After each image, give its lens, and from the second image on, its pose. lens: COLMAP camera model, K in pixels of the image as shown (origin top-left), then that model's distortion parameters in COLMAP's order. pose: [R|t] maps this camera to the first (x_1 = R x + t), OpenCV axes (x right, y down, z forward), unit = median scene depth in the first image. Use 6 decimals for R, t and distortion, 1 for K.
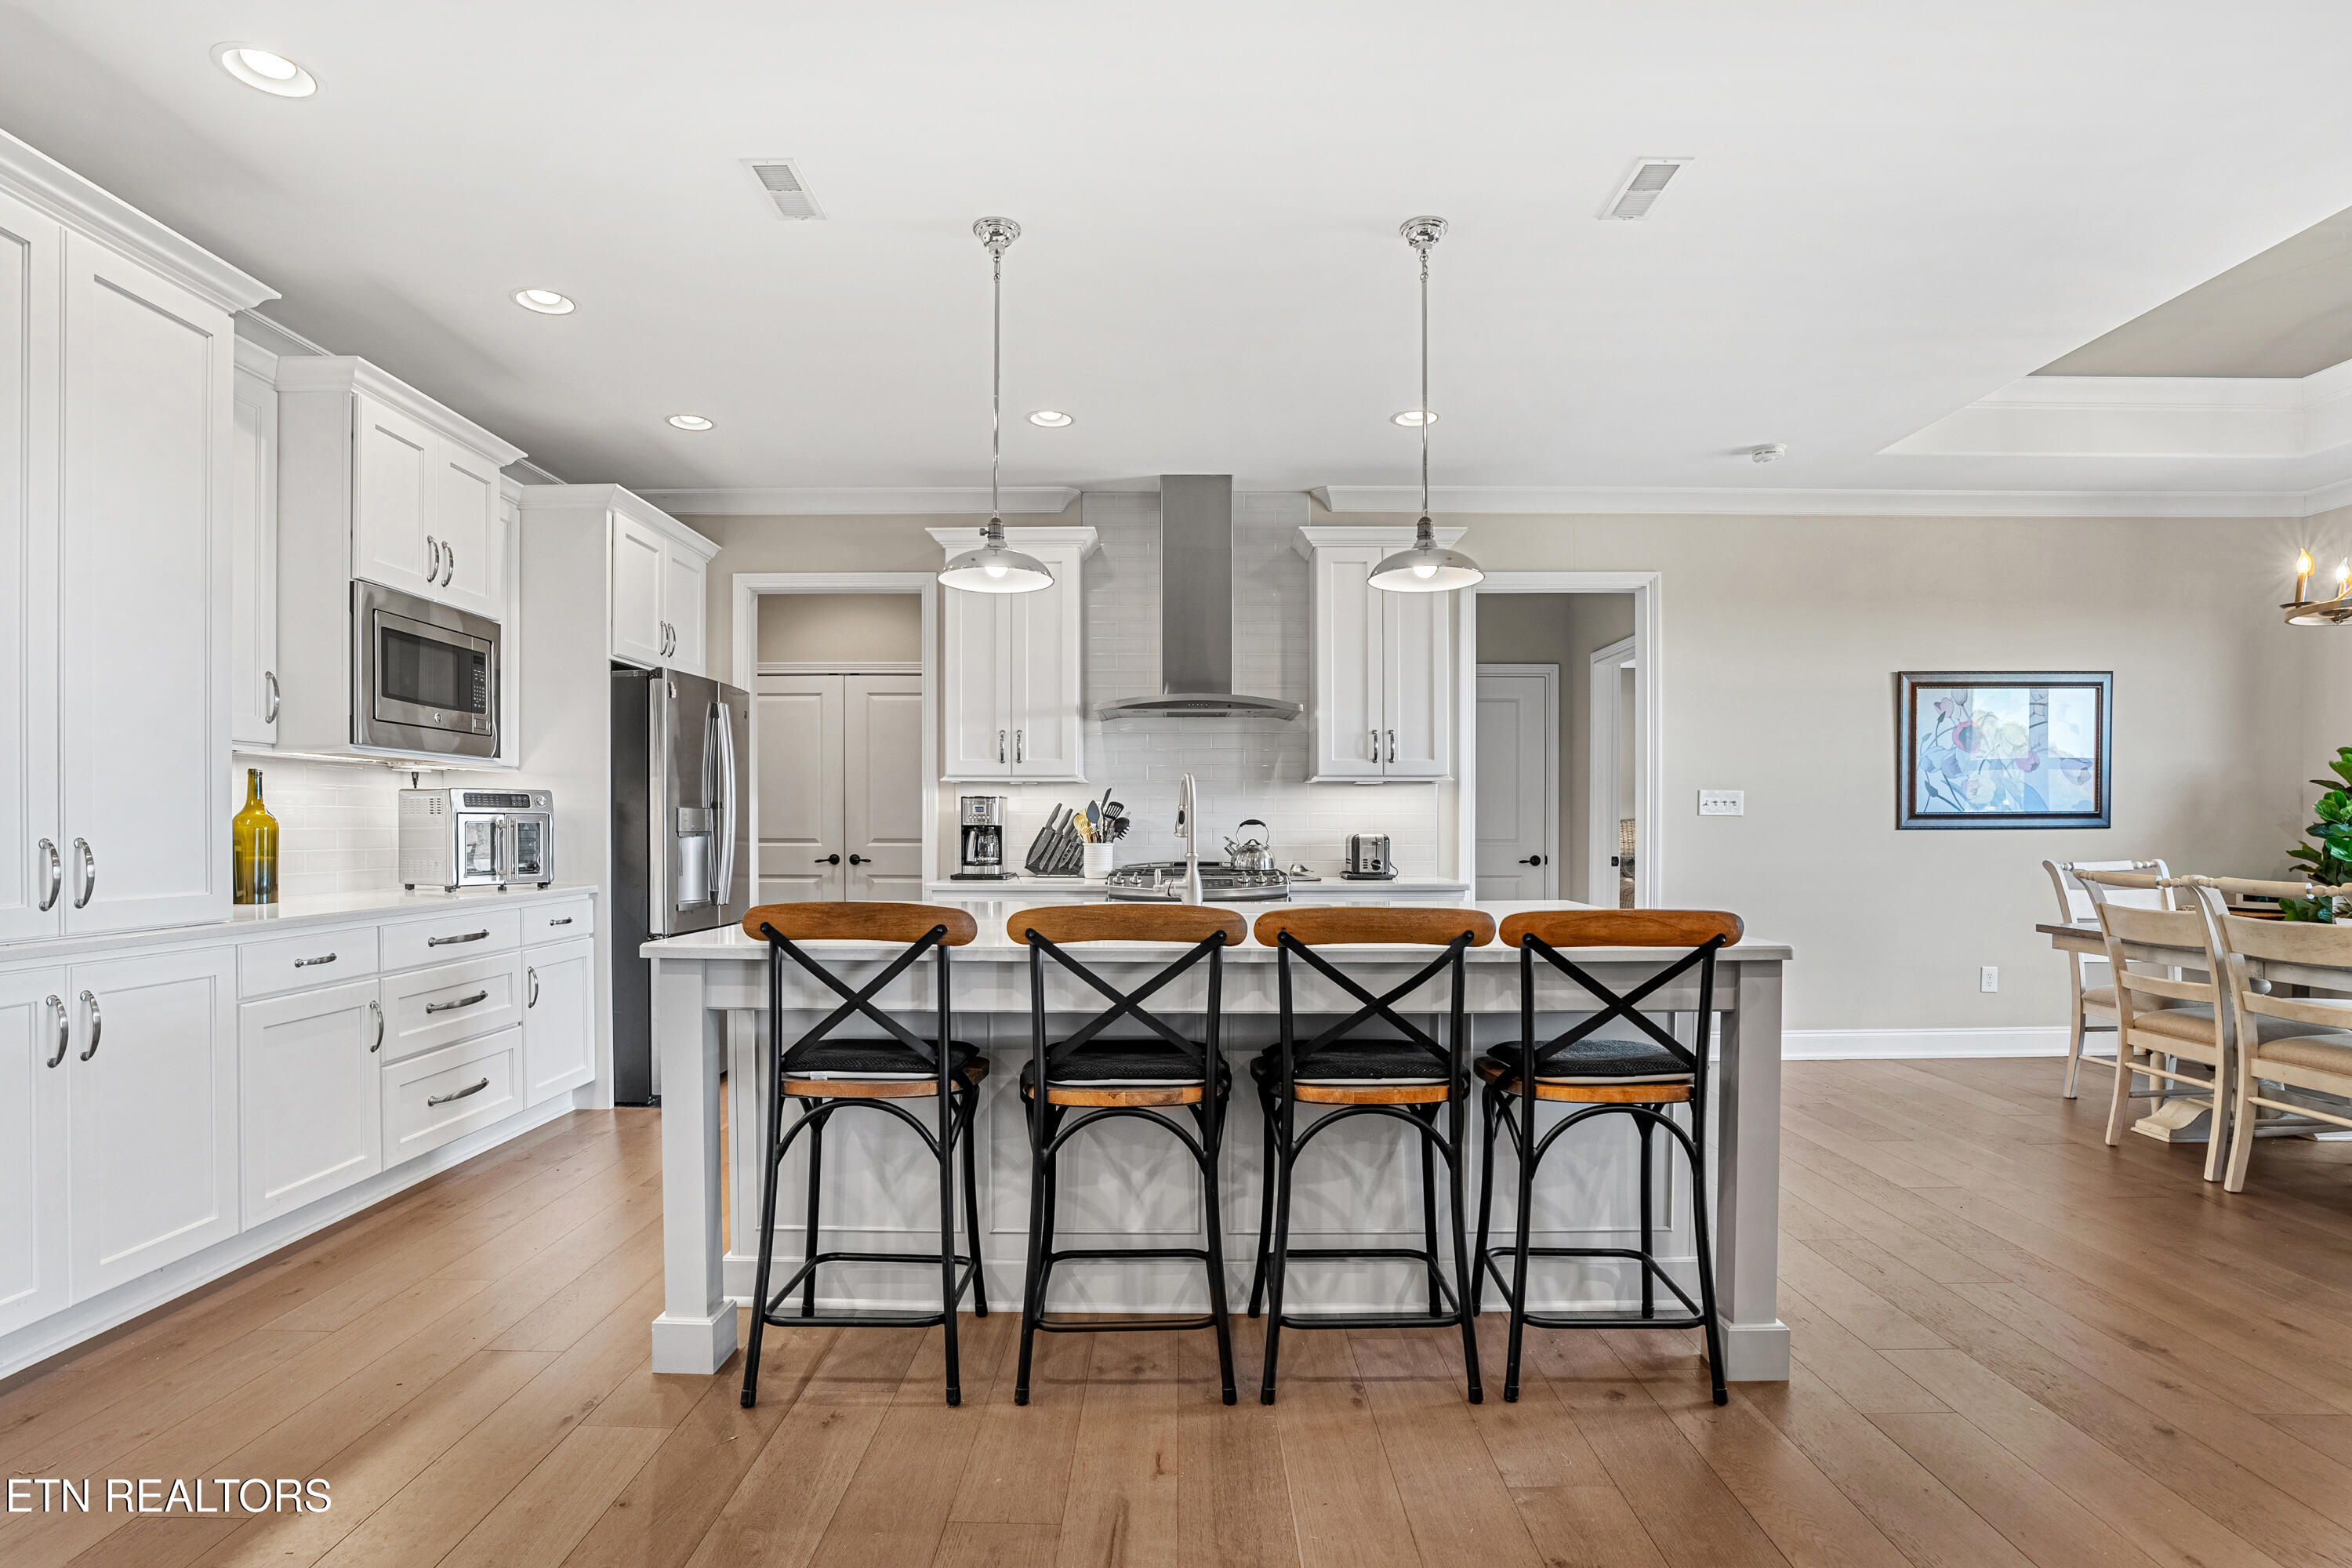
lens RADIAL K [[1175.5, 0, 1196.1], [0, 1175.5, 830.3], [0, 0, 1]] dist [-0.045739, 0.017680]
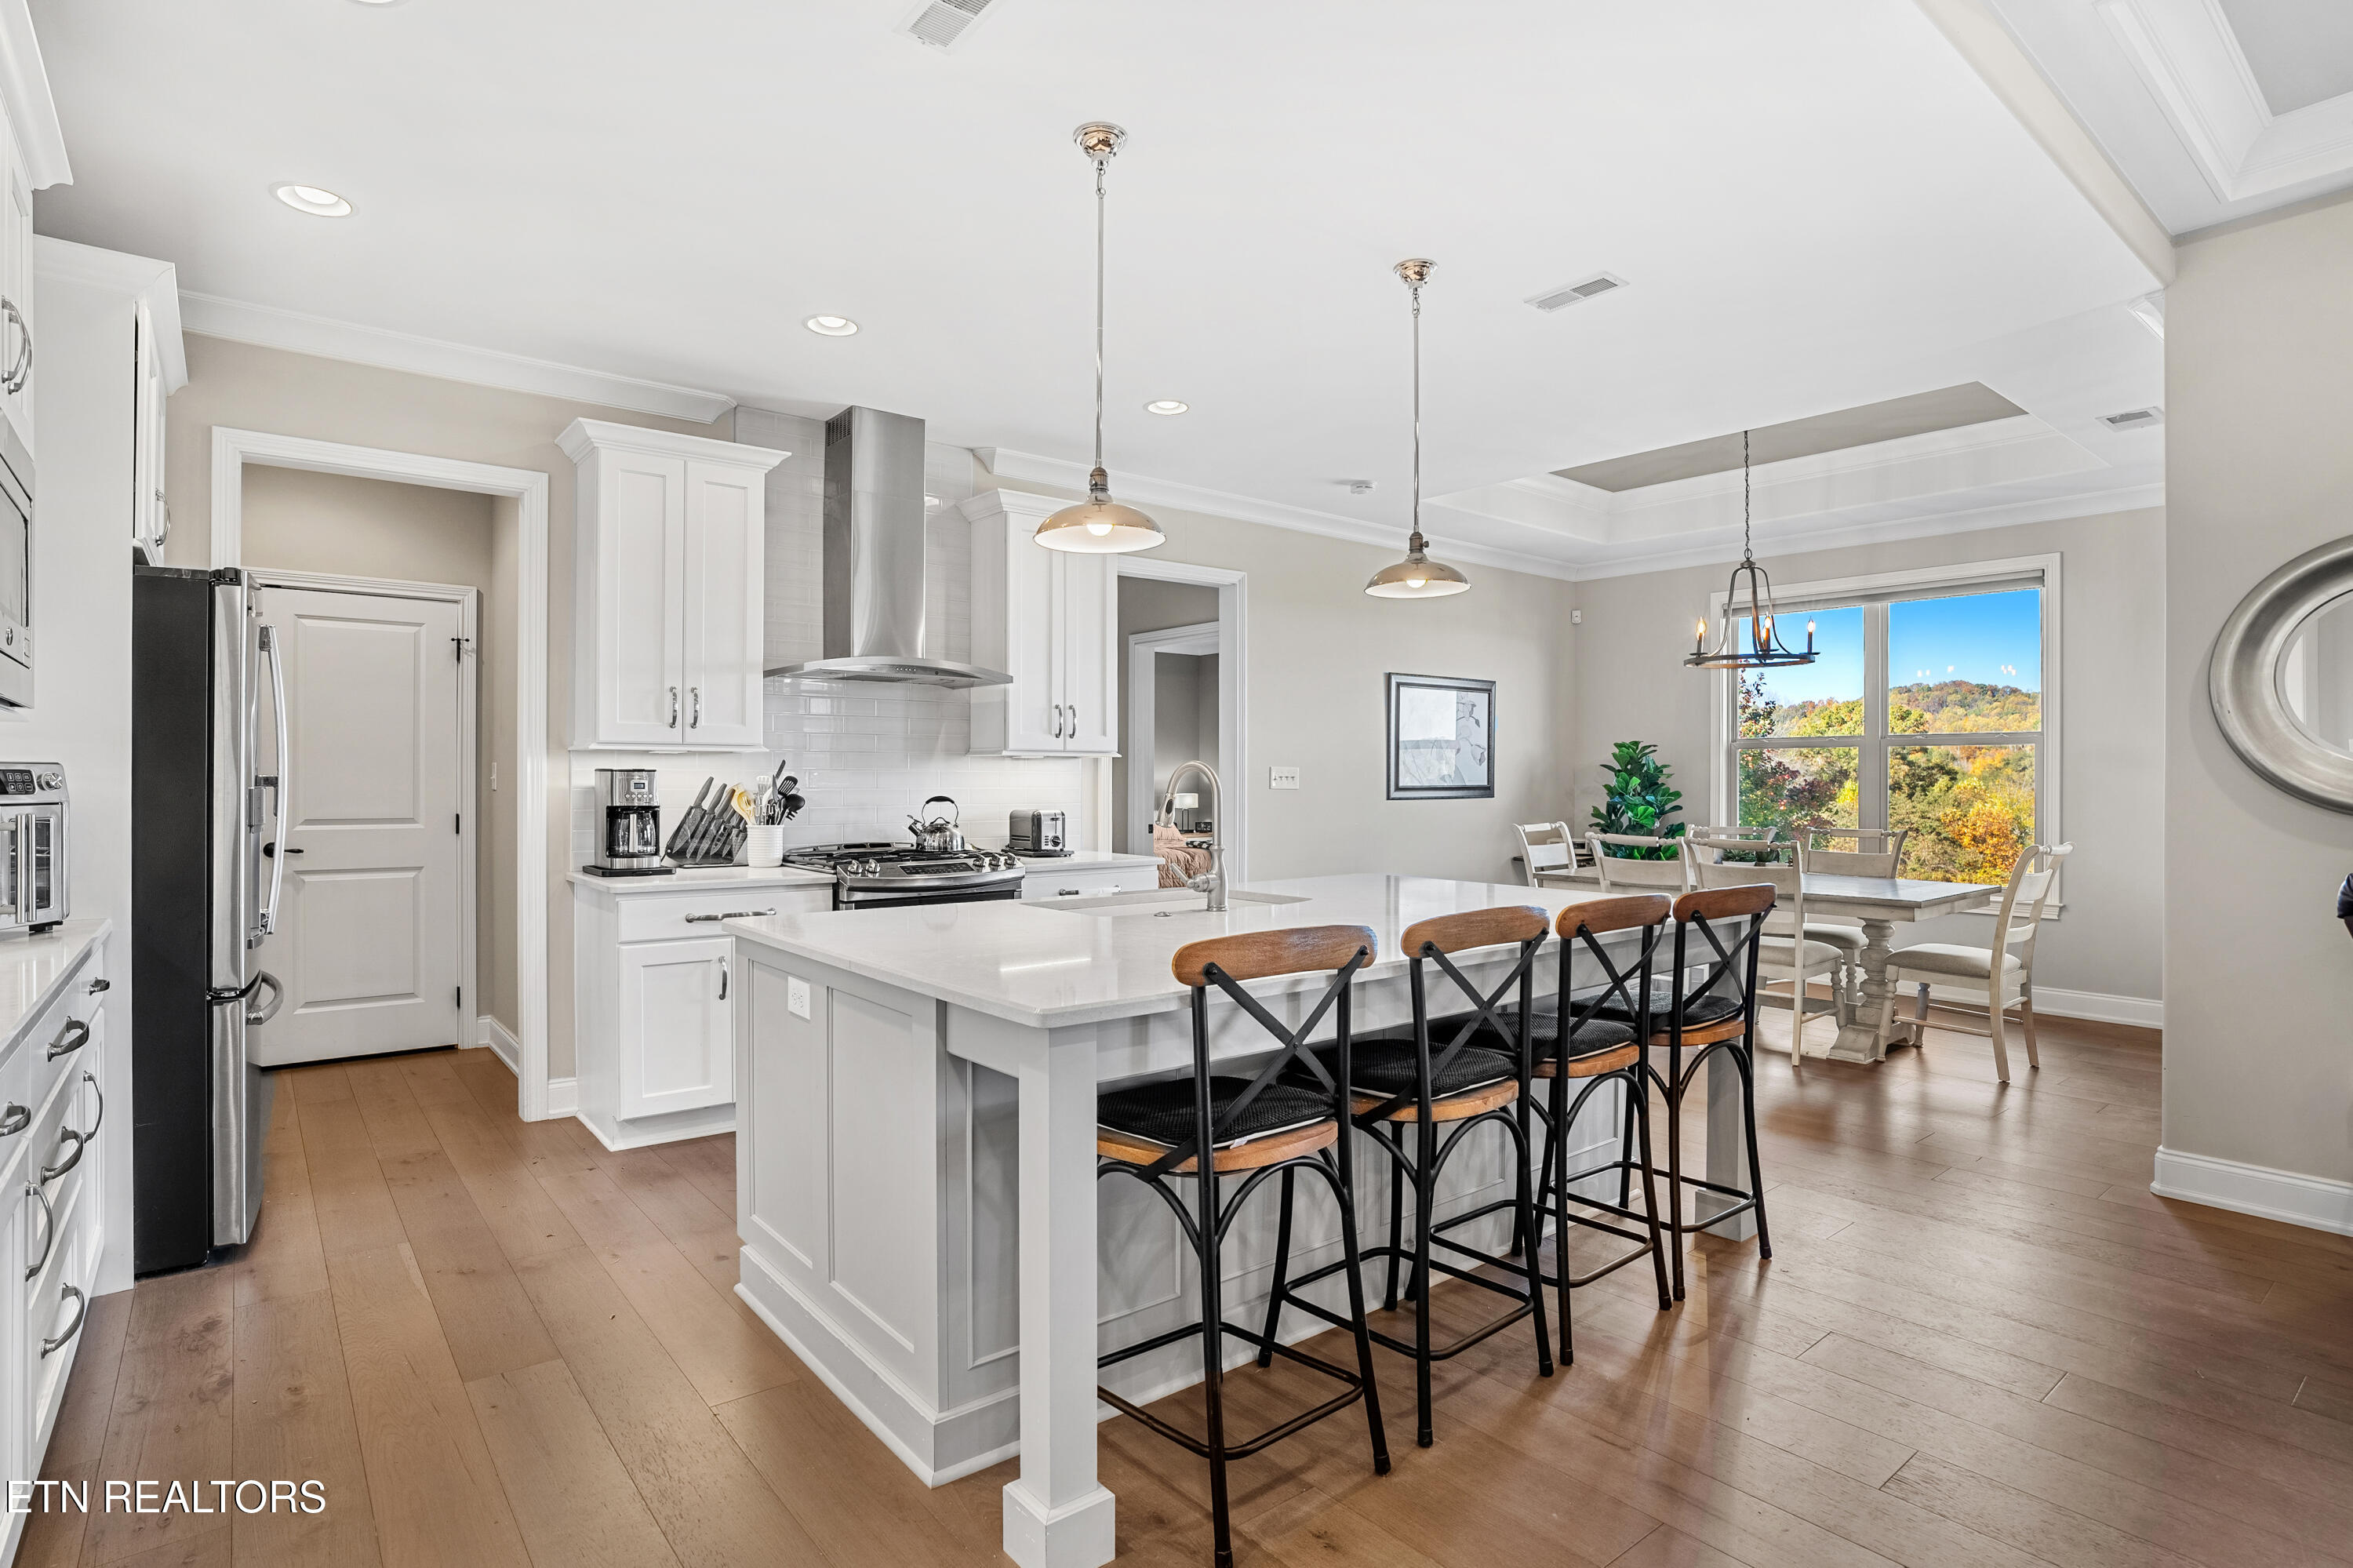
lens RADIAL K [[1176.0, 0, 1172.2], [0, 1176.0, 779.1], [0, 0, 1]] dist [-0.045739, 0.017680]
pose [[0.783877, 0.002357, 0.620911, -0.381538], [0.000372, 0.999991, -0.004264, -0.018695], [-0.620916, 0.003573, 0.783869, 0.164943]]
